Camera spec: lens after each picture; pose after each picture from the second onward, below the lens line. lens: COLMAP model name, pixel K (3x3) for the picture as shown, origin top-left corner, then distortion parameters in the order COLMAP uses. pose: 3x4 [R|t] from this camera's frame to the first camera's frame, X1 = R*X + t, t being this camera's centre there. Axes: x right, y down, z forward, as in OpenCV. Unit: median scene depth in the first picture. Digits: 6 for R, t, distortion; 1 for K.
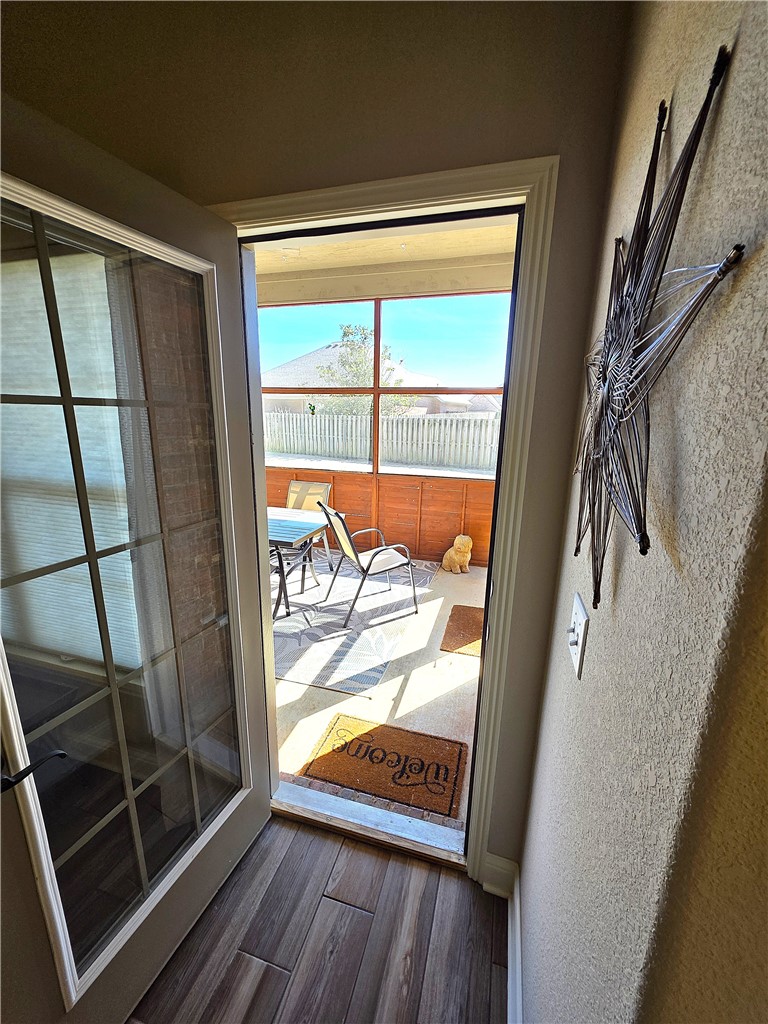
lens RADIAL K [[411.0, 0, 389.3], [0, 411.0, 513.6], [0, 0, 1]] dist [0.006554, -0.000967]
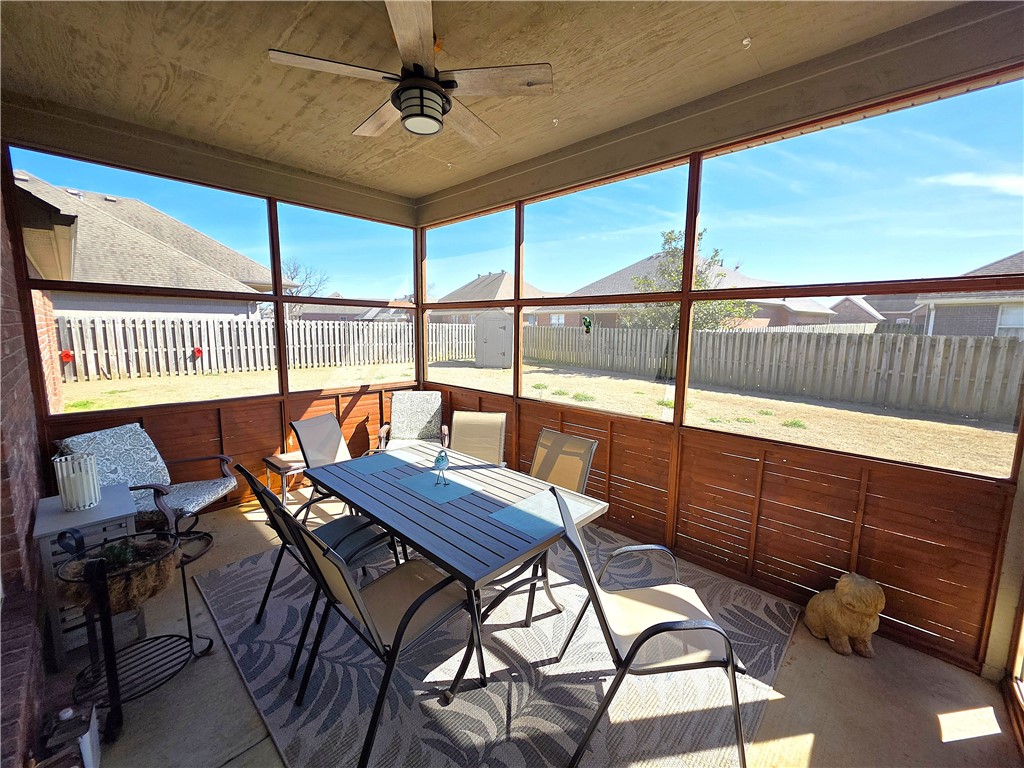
lens RADIAL K [[411.0, 0, 510.3], [0, 411.0, 378.2], [0, 0, 1]] dist [0.006554, -0.000967]
pose [[0.892791, 0.047707, -0.447938, 0.017103], [-0.098522, 0.990981, -0.090824, -0.094151], [0.439566, 0.125219, 0.889439, 0.348507]]
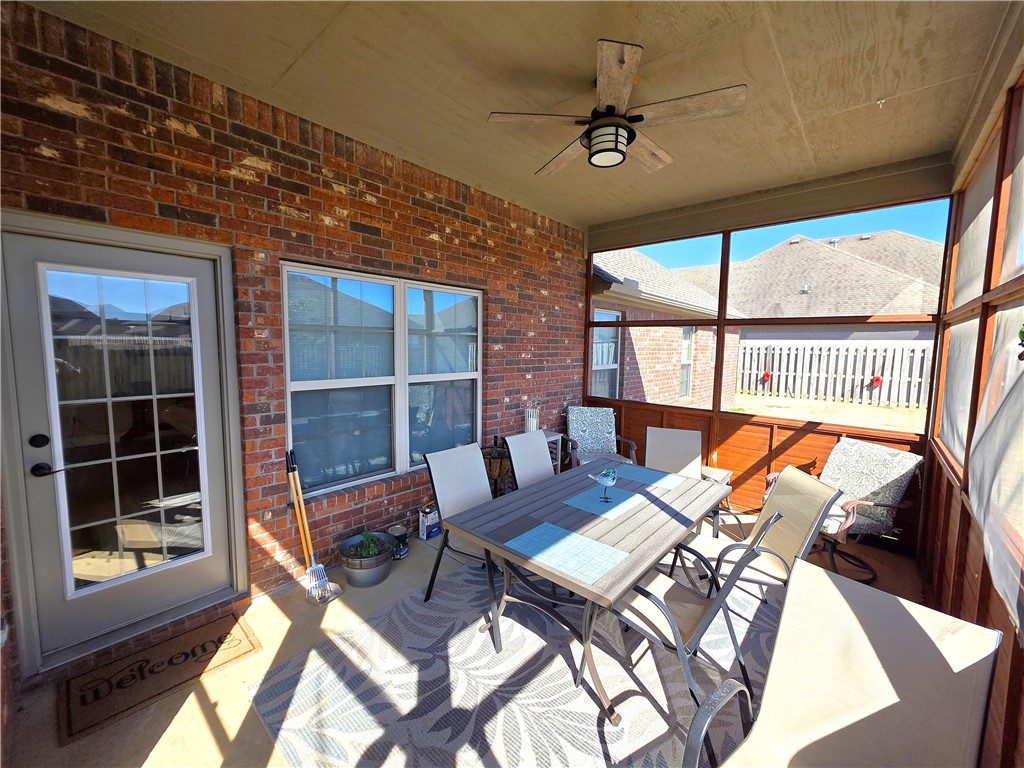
lens RADIAL K [[411.0, 0, 515.8], [0, 411.0, 384.4], [0, 0, 1]] dist [0.006554, -0.000967]
pose [[-0.403171, 0.061852, -0.913032, 0.257437], [-0.235673, 0.957043, 0.168901, -0.218445], [0.884258, 0.283273, -0.371274, 0.920653]]
